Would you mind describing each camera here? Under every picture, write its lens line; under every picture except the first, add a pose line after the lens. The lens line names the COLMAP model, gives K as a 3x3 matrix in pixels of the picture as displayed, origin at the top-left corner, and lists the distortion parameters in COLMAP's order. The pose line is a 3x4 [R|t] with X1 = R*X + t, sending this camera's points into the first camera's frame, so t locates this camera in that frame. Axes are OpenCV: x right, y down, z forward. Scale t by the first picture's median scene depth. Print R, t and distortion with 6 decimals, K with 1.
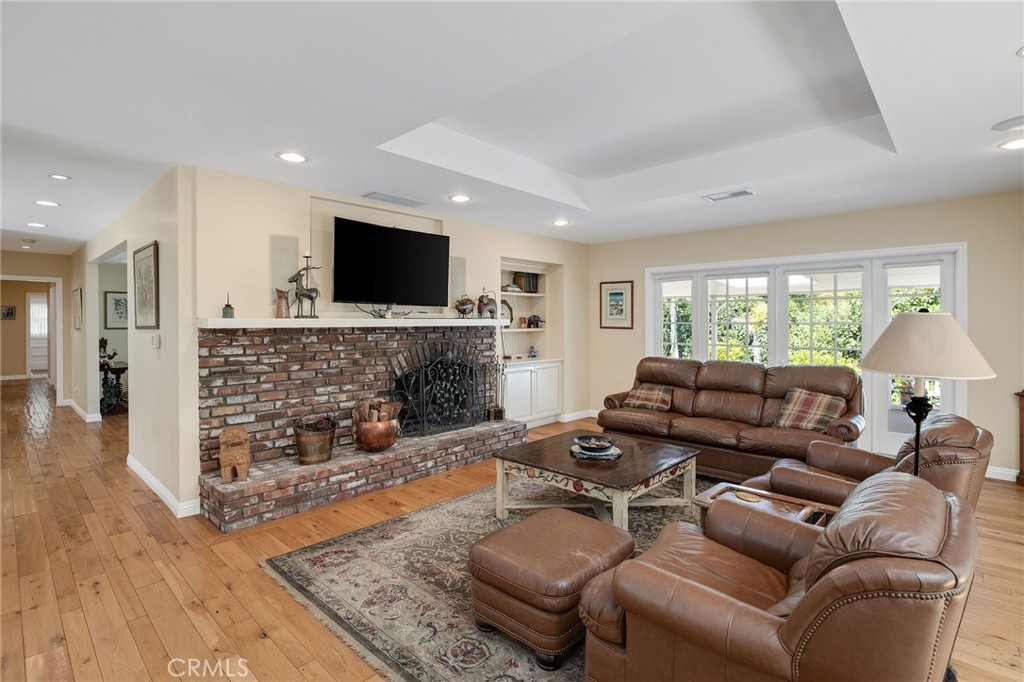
lens RADIAL K [[485.9, 0, 509.0], [0, 485.9, 327.8], [0, 0, 1]] dist [-0.006730, -0.000657]
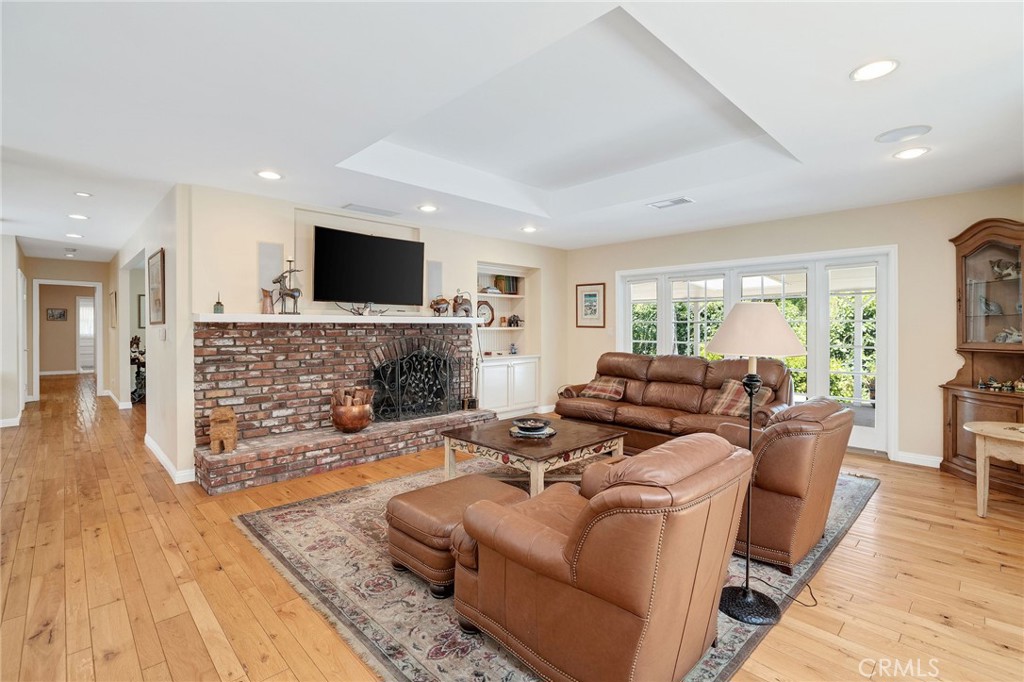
lens RADIAL K [[466.4, 0, 506.6], [0, 466.4, 332.2], [0, 0, 1]] dist [-0.010901, 0.000574]
pose [[0.998841, 0.001926, -0.048094, 0.146742], [-0.001888, 0.999998, 0.000830, 0.019798], [0.048095, -0.000738, 0.998842, -0.071975]]
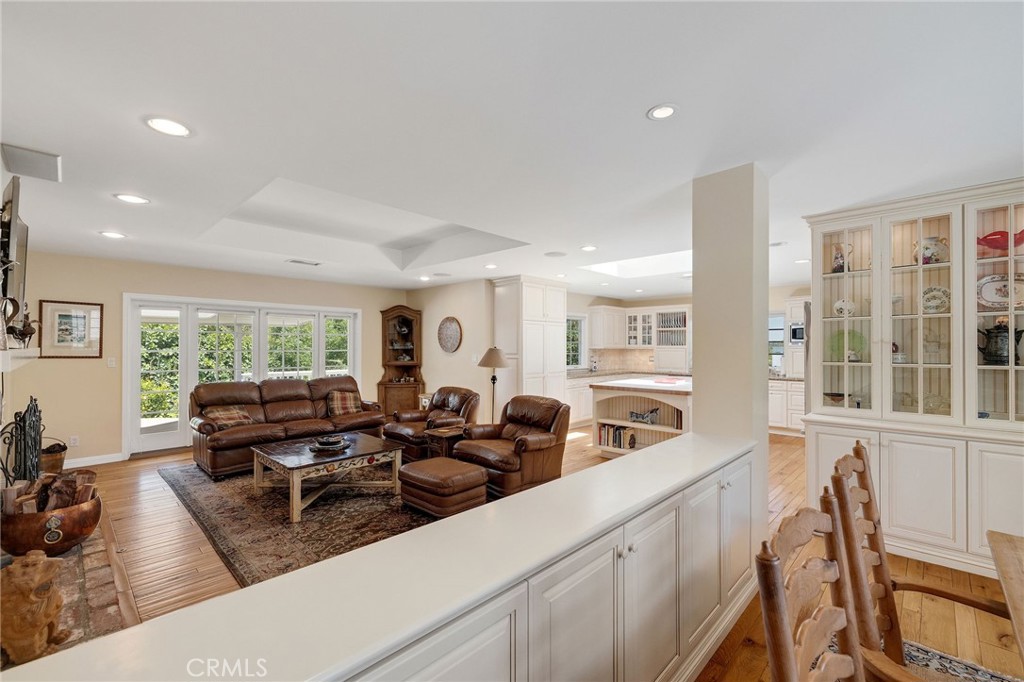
lens RADIAL K [[432.4, 0, 515.2], [0, 432.4, 346.4], [0, 0, 1]] dist [0.000057, 0.000486]
pose [[0.002466, 0.004145, 0.999988, -0.902167], [0.008163, 0.999958, -0.004165, -0.015412], [-0.999964, 0.008173, 0.002432, 0.403873]]
